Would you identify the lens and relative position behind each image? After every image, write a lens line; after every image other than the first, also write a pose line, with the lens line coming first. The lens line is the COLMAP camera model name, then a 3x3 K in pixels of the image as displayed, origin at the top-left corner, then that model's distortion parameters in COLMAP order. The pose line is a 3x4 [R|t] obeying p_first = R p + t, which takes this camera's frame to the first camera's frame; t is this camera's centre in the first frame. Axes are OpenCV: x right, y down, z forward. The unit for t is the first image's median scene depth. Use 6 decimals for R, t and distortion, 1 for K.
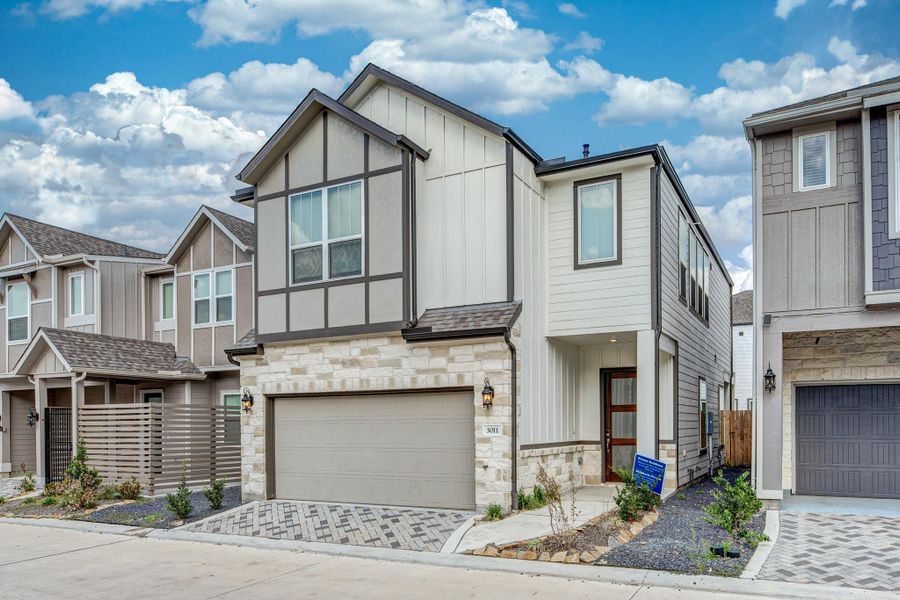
lens RADIAL K [[653.8, 0, 450.0], [0, 653.8, 300.0], [0, 0, 1]] dist [0.000673, -0.000184]
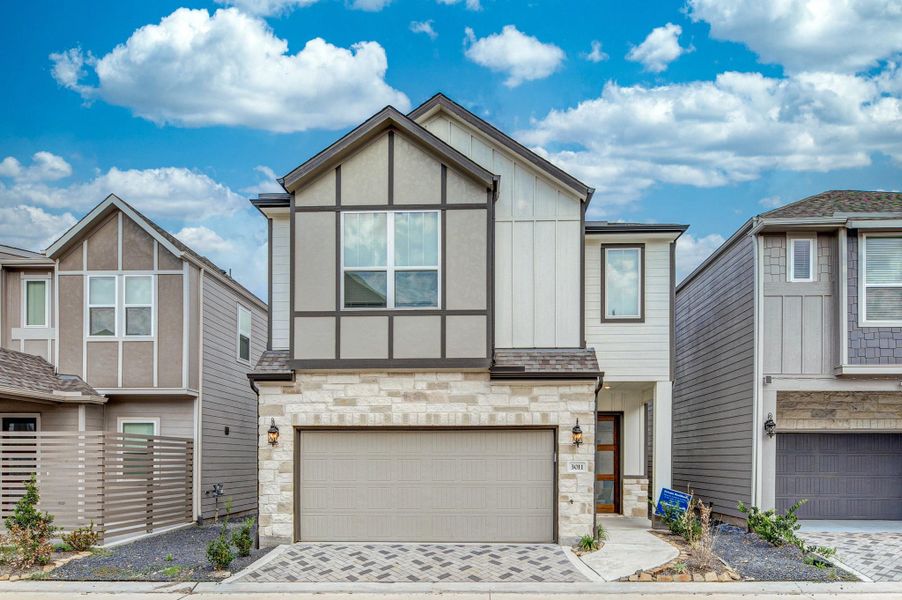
lens RADIAL K [[648.0, 0, 452.2], [0, 648.0, 335.8], [0, 0, 1]] dist [0.000058, 0.000646]
pose [[0.901802, 0.088935, 0.422900, -0.513123], [-0.088331, 0.995868, -0.021070, 0.021854], [-0.423027, -0.018355, 0.905931, 0.109050]]
